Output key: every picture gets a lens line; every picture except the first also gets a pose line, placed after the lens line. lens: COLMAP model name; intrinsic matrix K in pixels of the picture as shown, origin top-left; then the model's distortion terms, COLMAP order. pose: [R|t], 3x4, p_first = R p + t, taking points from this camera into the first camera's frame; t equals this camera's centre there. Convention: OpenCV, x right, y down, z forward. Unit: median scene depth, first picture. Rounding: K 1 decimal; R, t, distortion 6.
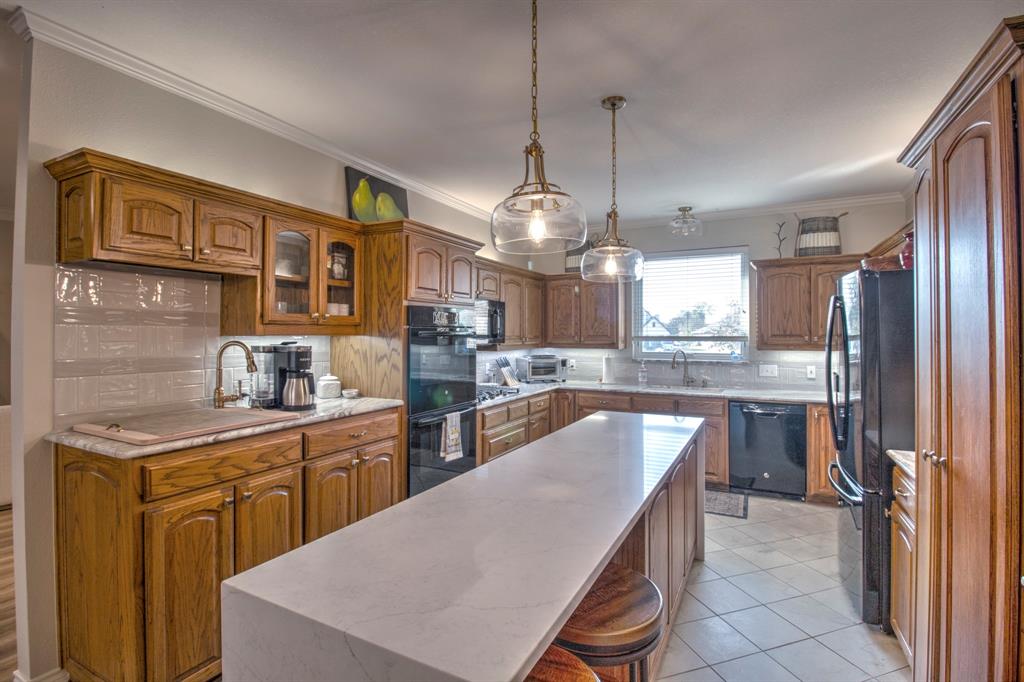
lens RADIAL K [[482.8, 0, 515.2], [0, 482.8, 333.1], [0, 0, 1]] dist [-0.007932, -0.008312]
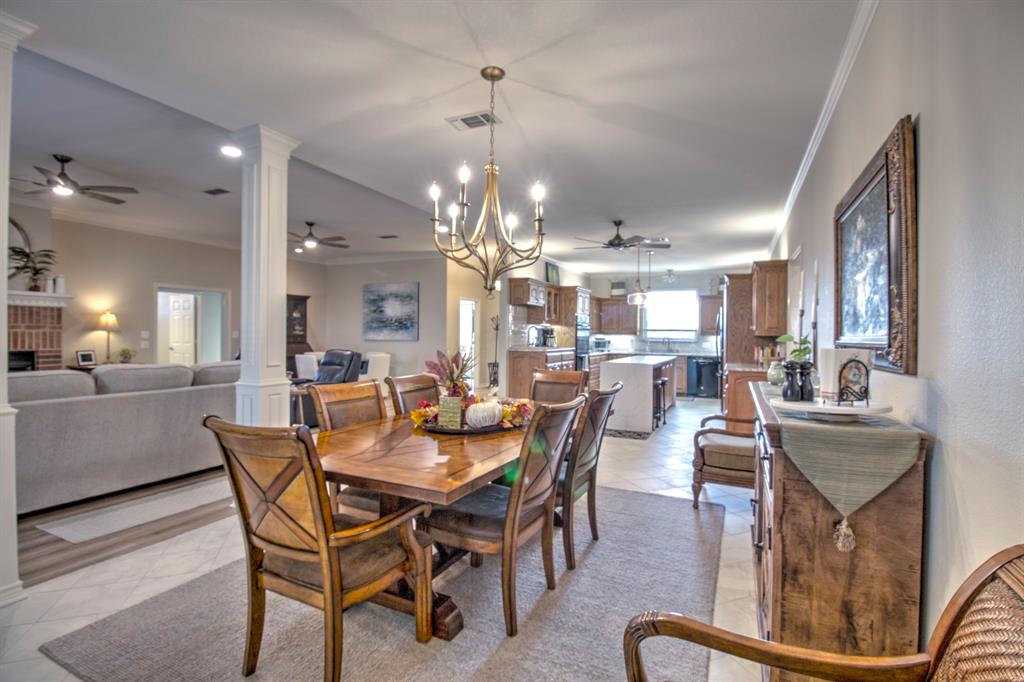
lens RADIAL K [[482.8, 0, 514.1], [0, 482.8, 341.3], [0, 0, 1]] dist [-0.007932, -0.008312]
pose [[0.998992, 0.012767, 0.043031, -0.429544], [-0.013506, 0.999766, 0.016913, 0.033440], [-0.042805, -0.017477, 0.998931, -1.121929]]
